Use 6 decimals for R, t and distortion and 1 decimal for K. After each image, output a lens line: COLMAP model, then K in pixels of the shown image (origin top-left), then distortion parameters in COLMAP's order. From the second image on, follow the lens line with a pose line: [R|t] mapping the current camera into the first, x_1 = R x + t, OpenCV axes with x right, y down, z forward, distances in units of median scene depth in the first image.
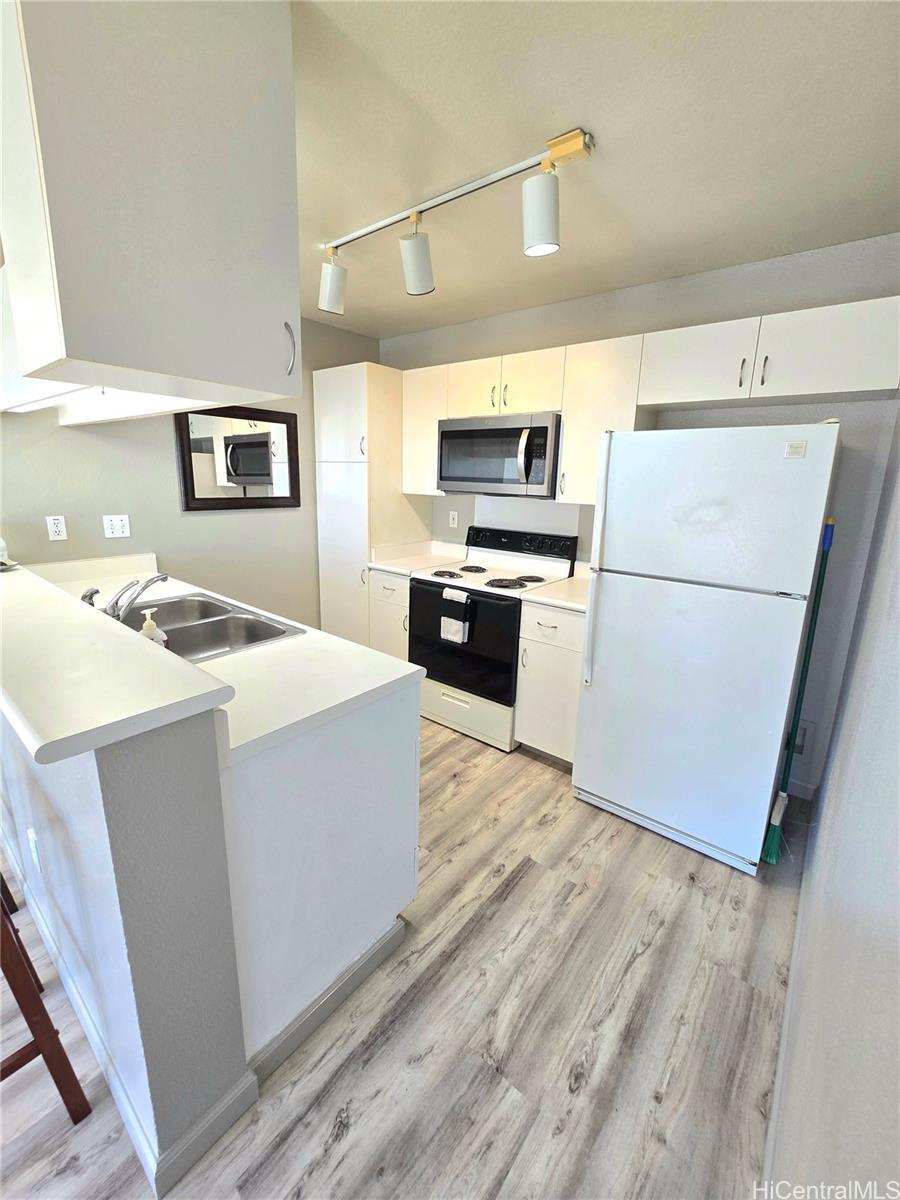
lens RADIAL K [[488.9, 0, 452.9], [0, 488.9, 582.5], [0, 0, 1]] dist [-0.005804, 0.000168]
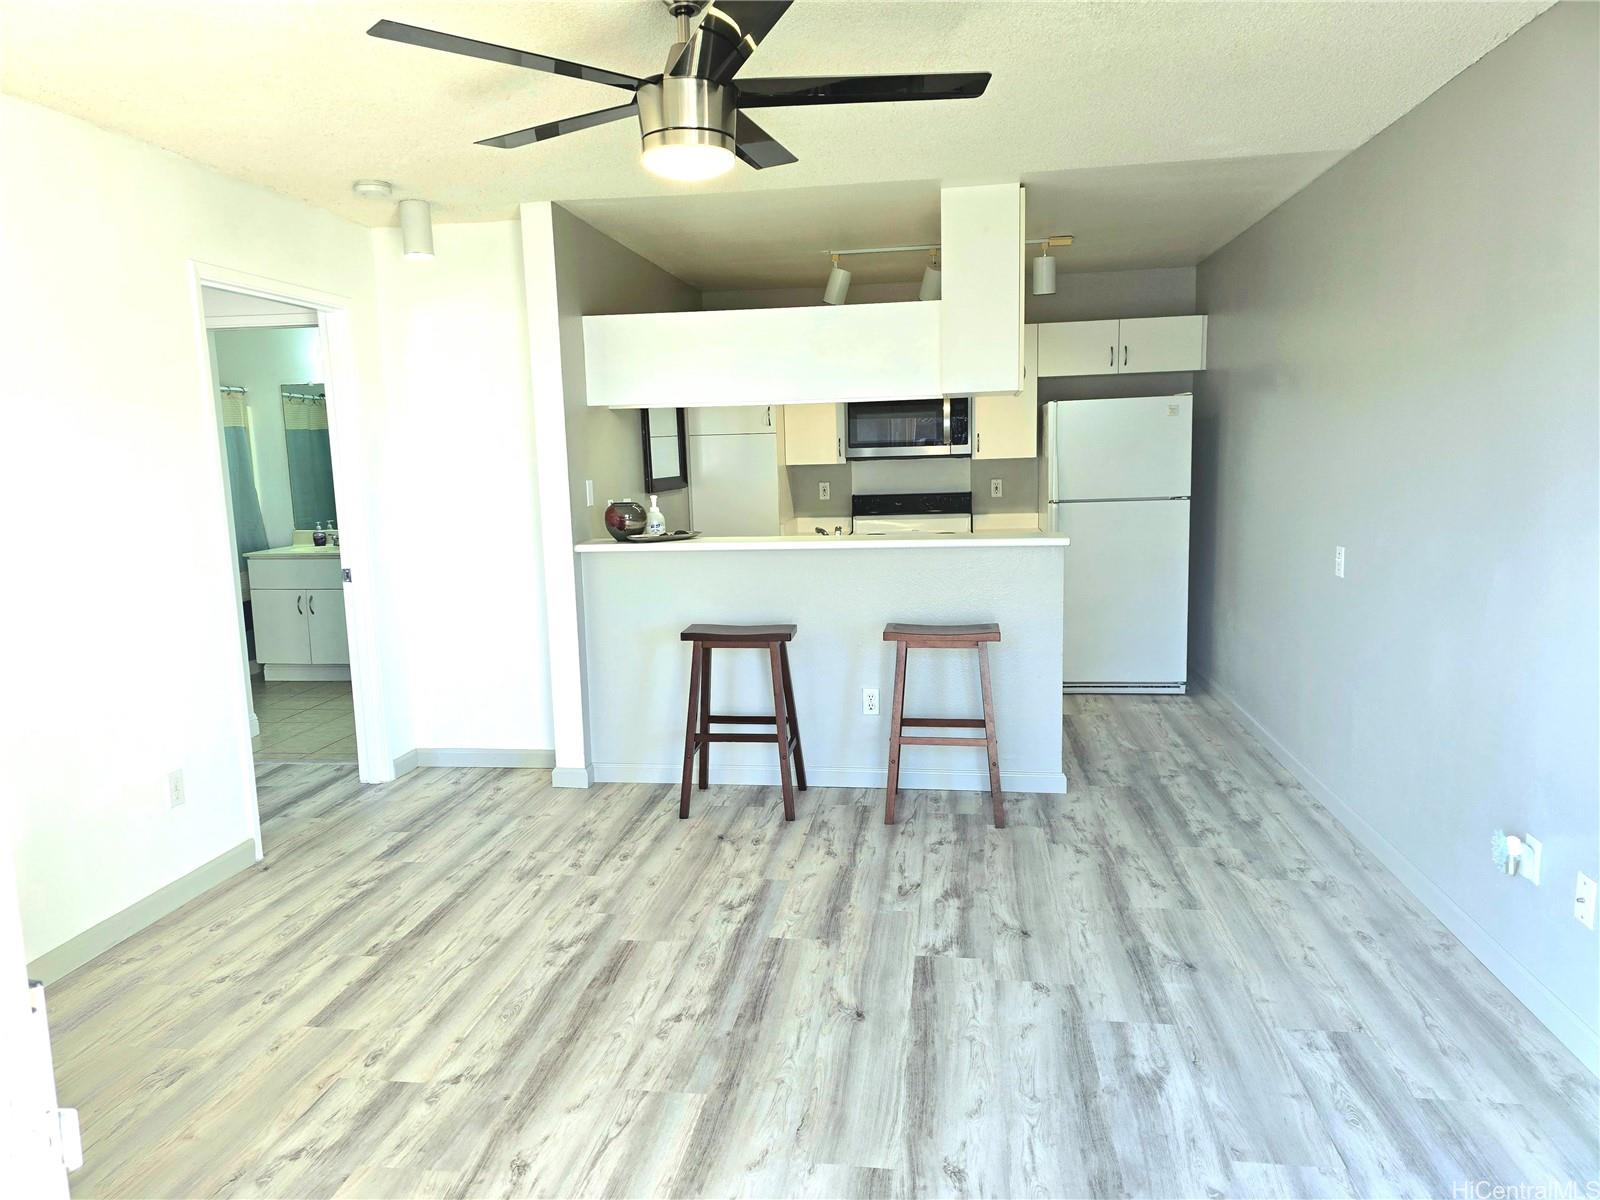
lens RADIAL K [[1081.4, 0, 800.1], [0, 1081.4, 595.8], [0, 0, 1]] dist [0.050868, -0.028211]
pose [[0.858595, -0.120345, 0.498330, -1.924085], [0.160367, 0.986321, -0.038111, 0.242191], [-0.486927, 0.112637, 0.866150, -1.276105]]
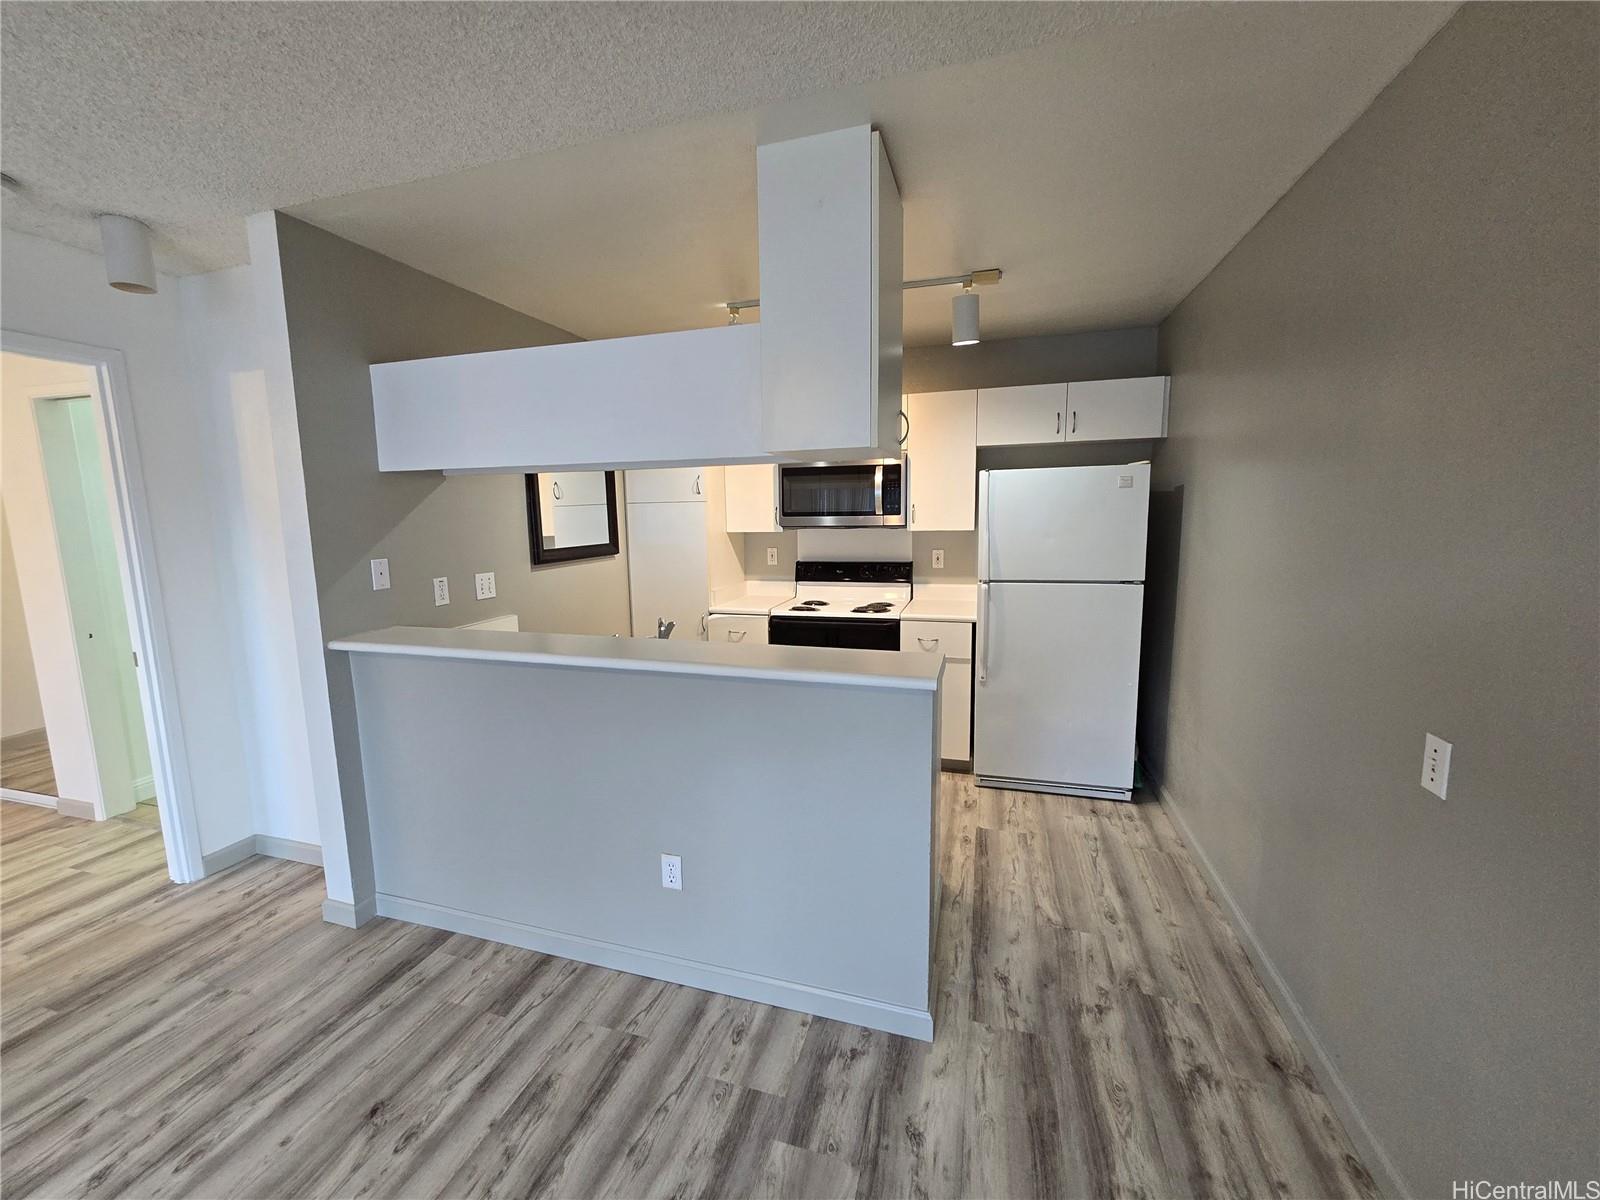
lens RADIAL K [[651.8, 0, 777.1], [0, 651.8, 599.0], [0, 0, 1]] dist [-0.005804, 0.000168]
pose [[0.932615, -0.094030, 0.348407, -0.798944], [0.120312, 0.991237, -0.054532, 0.045483], [-0.340226, 0.092775, 0.935756, -0.353138]]
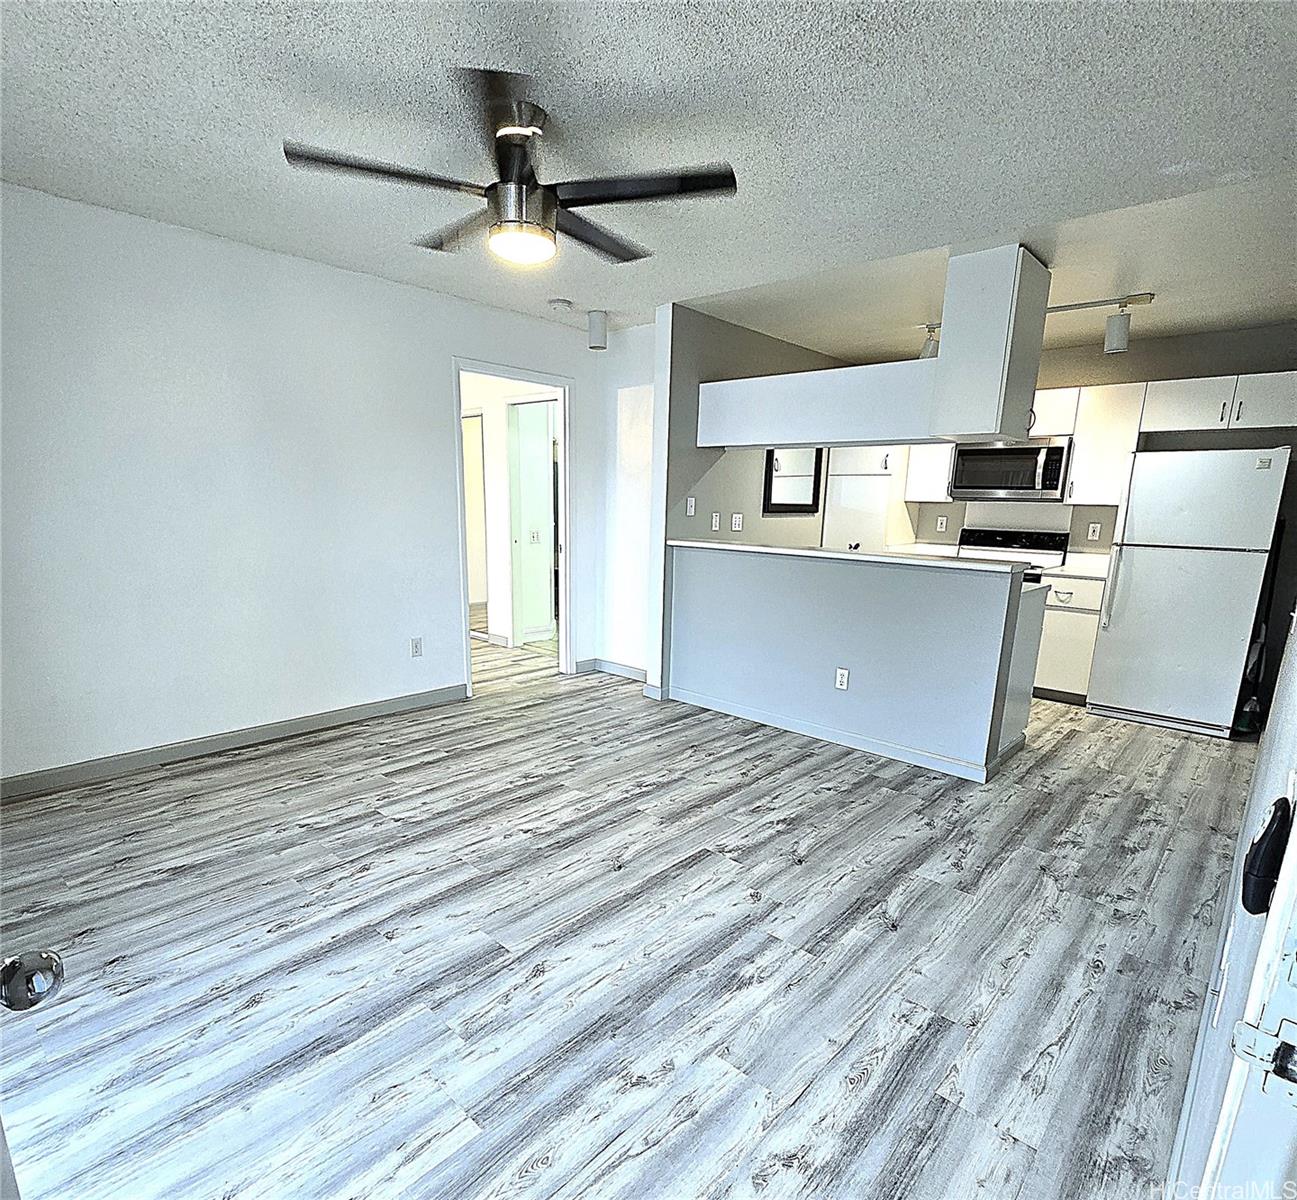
lens RADIAL K [[707.2, 0, 643.2], [0, 707.2, 668.9], [0, 0, 1]] dist [0.001460, -0.008211]
pose [[0.997746, 0.009560, -0.066423, -1.069511], [-0.008352, 0.999795, 0.018435, 0.345633], [0.066586, -0.017838, 0.997621, -1.334415]]
